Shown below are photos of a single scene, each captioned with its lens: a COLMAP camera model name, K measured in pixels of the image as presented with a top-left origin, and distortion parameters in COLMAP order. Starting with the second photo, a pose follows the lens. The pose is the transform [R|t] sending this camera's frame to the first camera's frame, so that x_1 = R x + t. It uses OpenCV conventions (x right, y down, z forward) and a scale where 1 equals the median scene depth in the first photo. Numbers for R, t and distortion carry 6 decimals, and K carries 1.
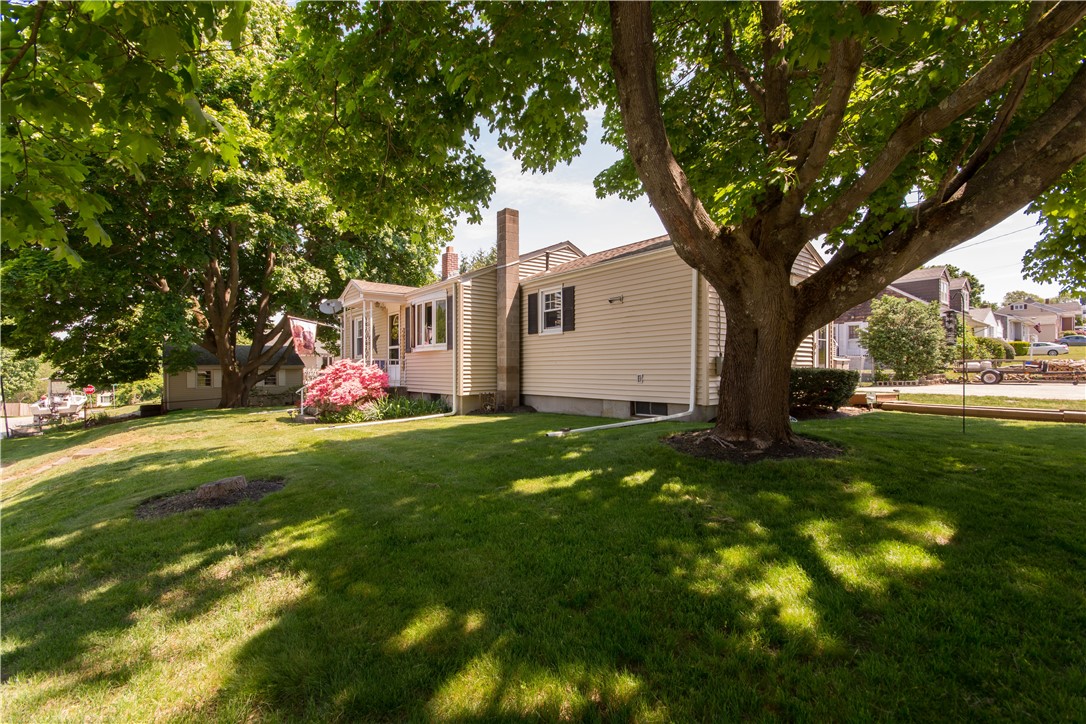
lens RADIAL K [[481.6, 0, 534.2], [0, 481.6, 373.0], [0, 0, 1]] dist [0.002345, -0.006234]
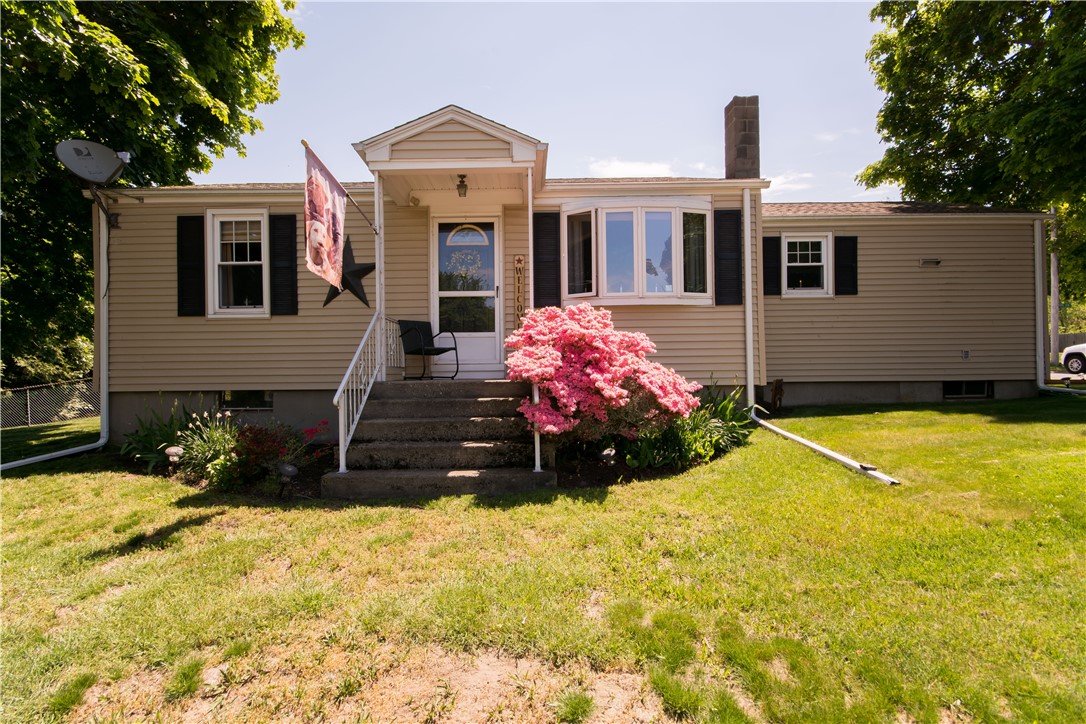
lens RADIAL K [[481.6, 0, 534.2], [0, 481.6, 373.0], [0, 0, 1]] dist [0.002345, -0.006234]
pose [[0.635613, -0.005962, 0.771985, -0.776138], [0.015658, 0.999864, -0.005170, 0.030312], [-0.771849, 0.015374, 0.635620, 0.847415]]
